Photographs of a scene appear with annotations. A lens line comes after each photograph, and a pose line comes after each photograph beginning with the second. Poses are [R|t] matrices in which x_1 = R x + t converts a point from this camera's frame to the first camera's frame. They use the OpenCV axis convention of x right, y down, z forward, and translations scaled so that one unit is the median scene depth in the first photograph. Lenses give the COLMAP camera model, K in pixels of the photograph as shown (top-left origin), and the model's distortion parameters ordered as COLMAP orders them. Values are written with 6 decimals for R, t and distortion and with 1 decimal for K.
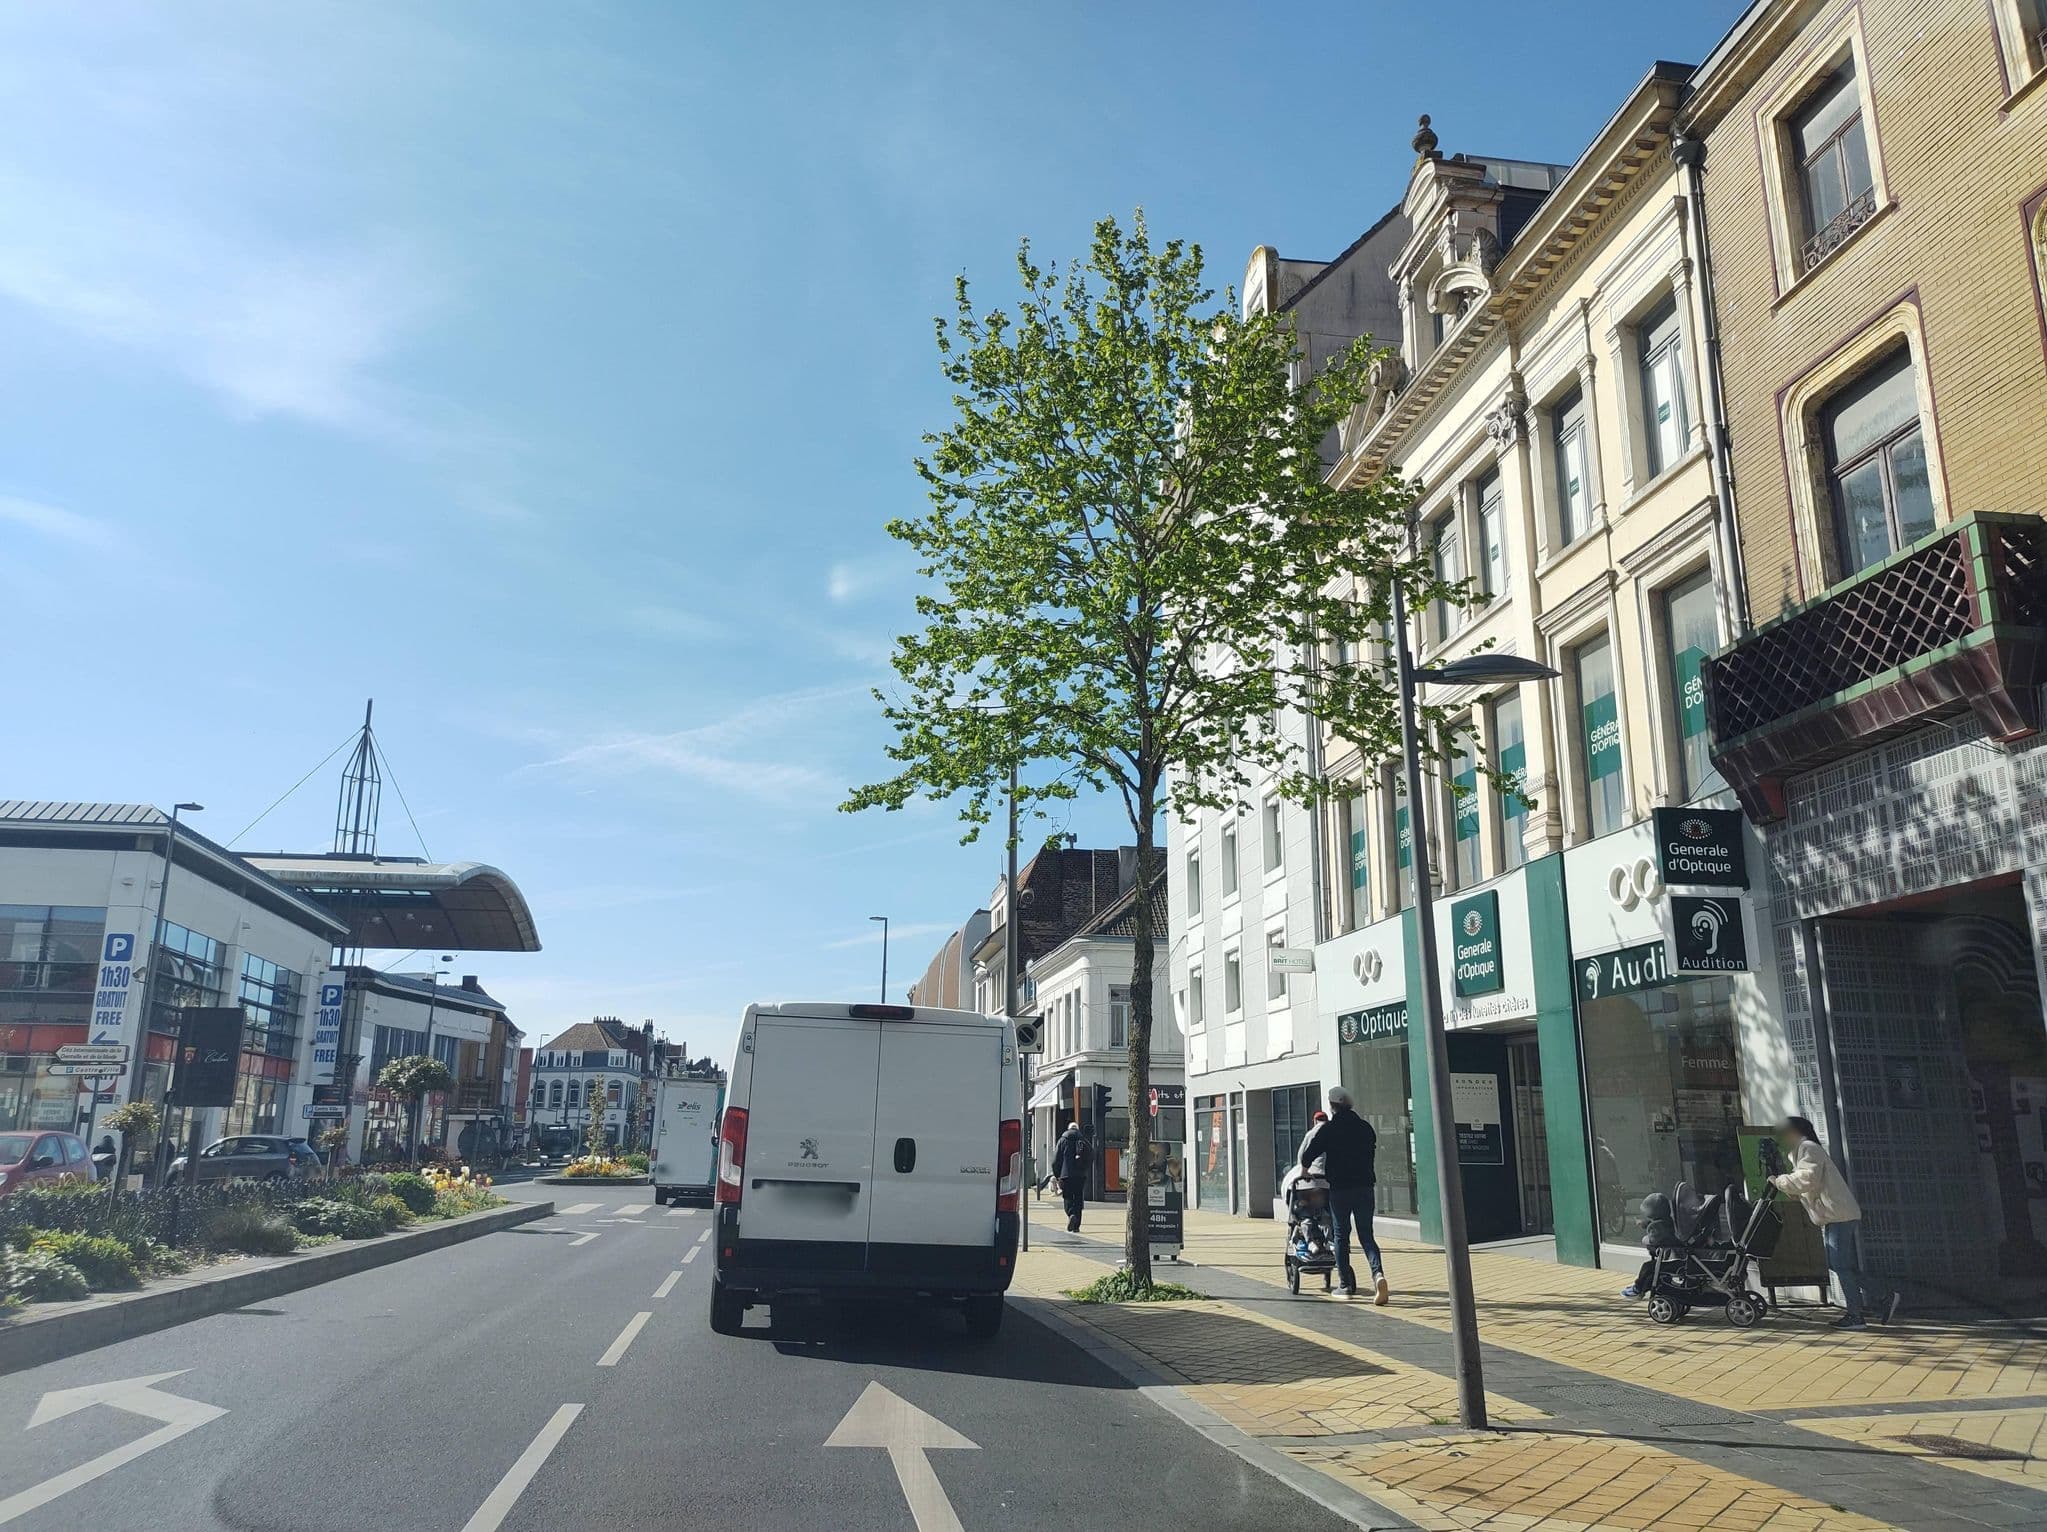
lens RADIAL K [[1522.3, 0, 1065.7], [0, 1522.3, 767.7], [0, 0, 1]] dist [-0.038915, -0.002342]
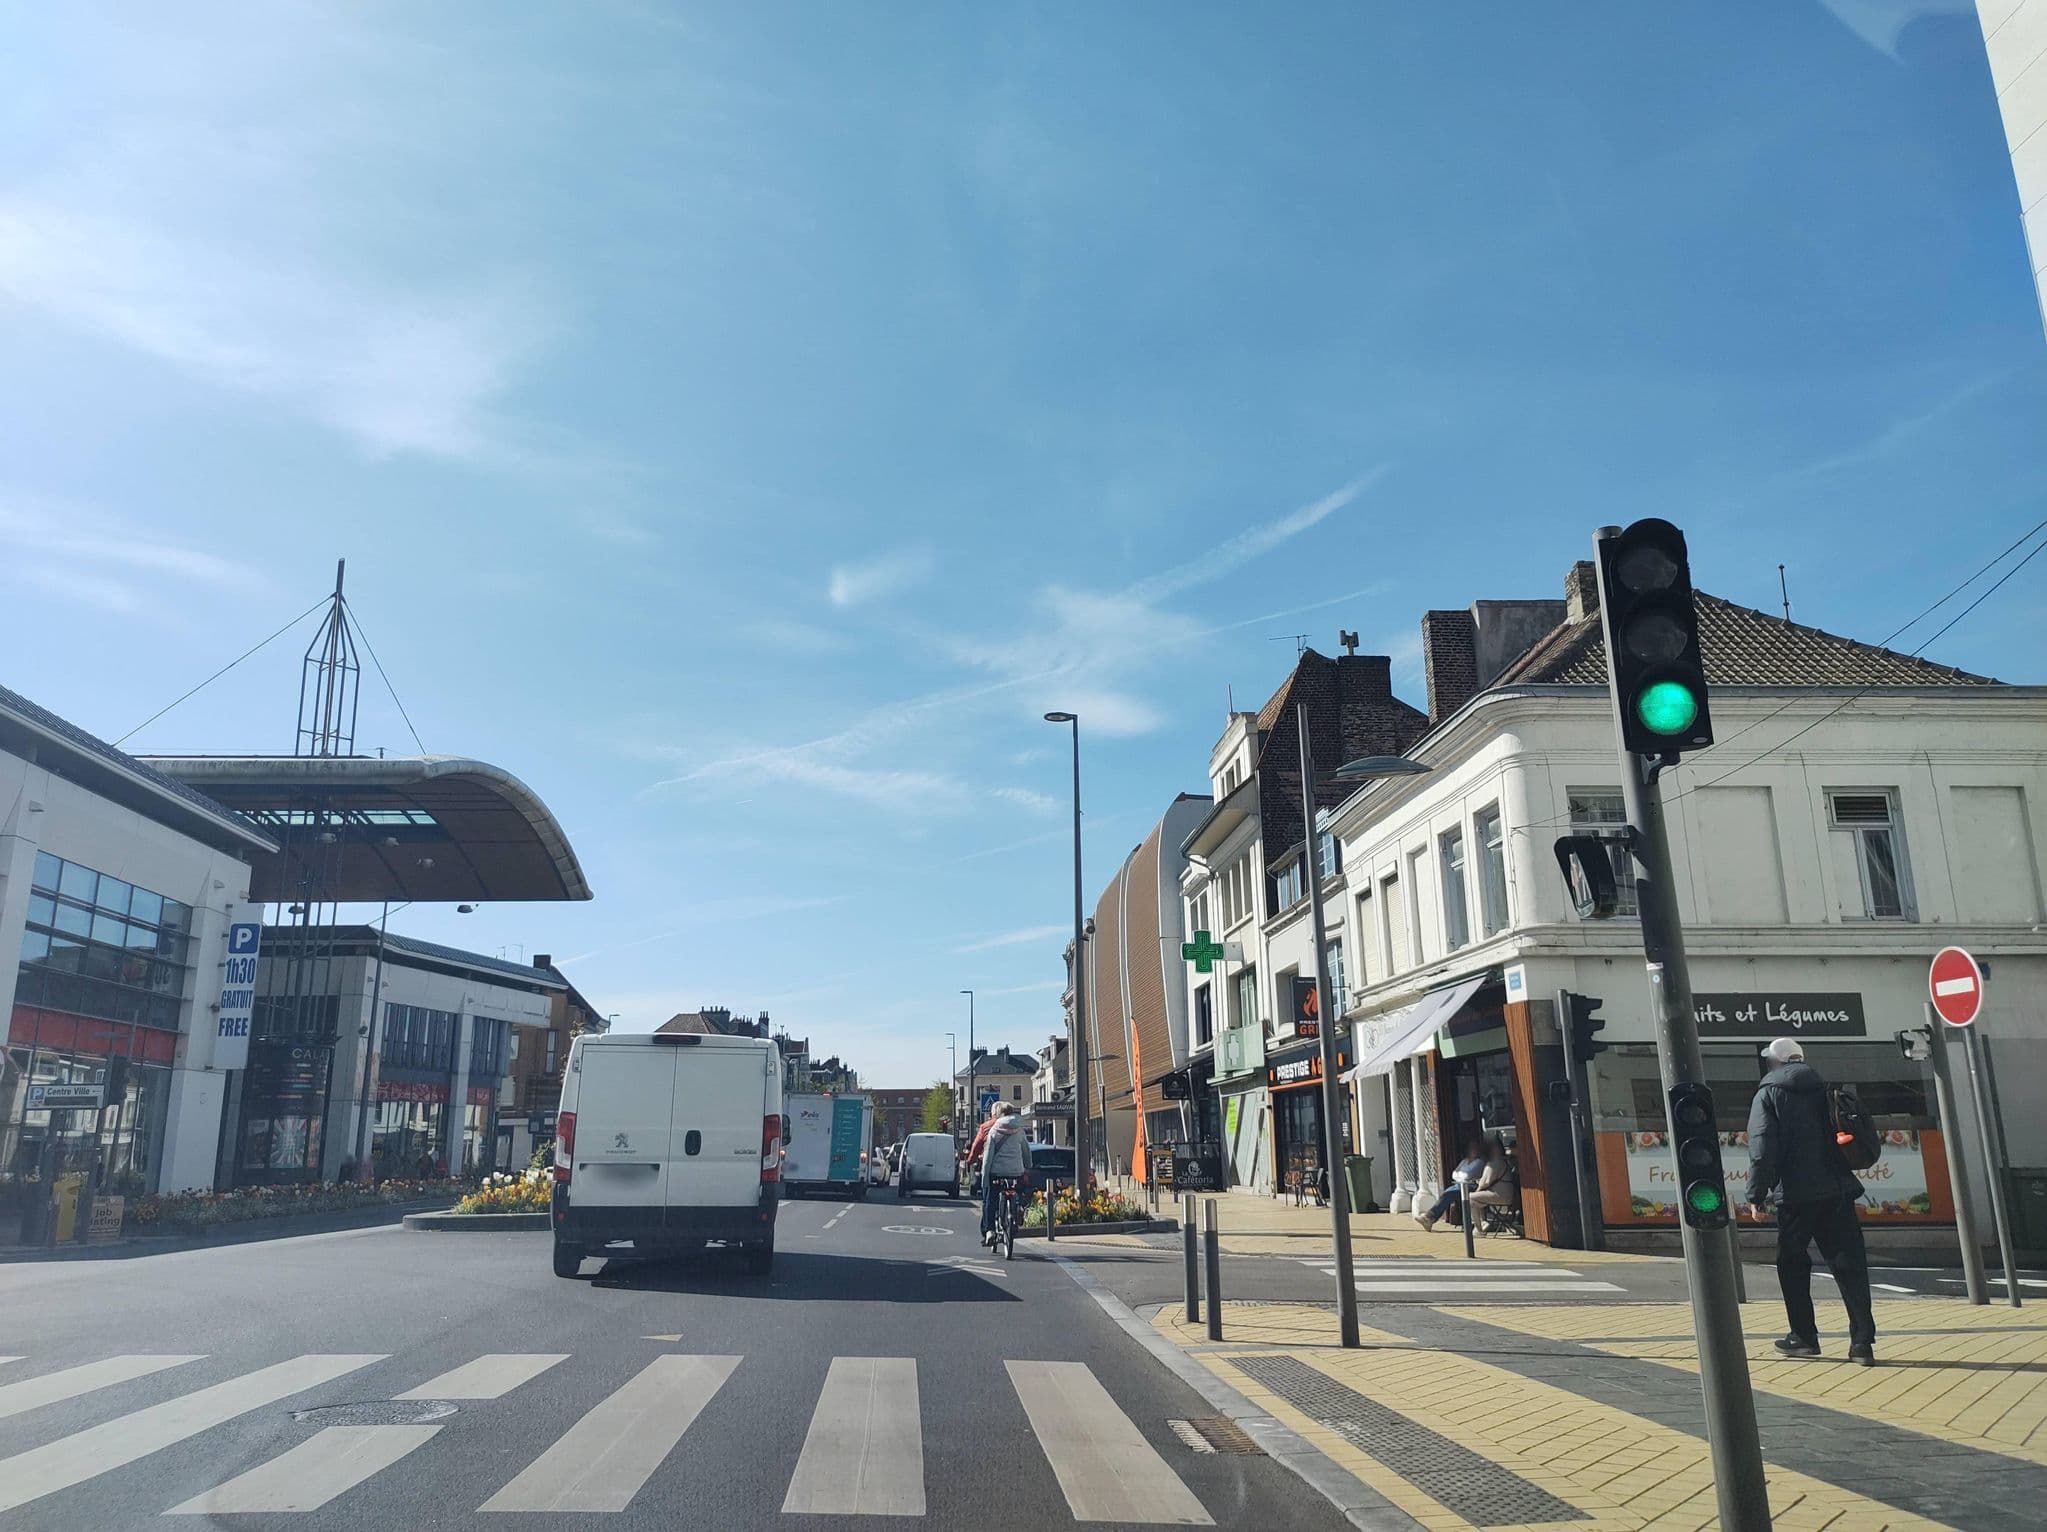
lens RADIAL K [[1493.0, 0, 1023.5], [0, 1493.0, 766.0], [0, 0, 1]] dist [-0.004756, -0.001445]
pose [[0.993569, -0.042780, -0.104832, -0.047842], [0.042071, 0.999074, -0.008961, 0.070408], [0.105118, 0.004493, 0.994450, 0.274972]]
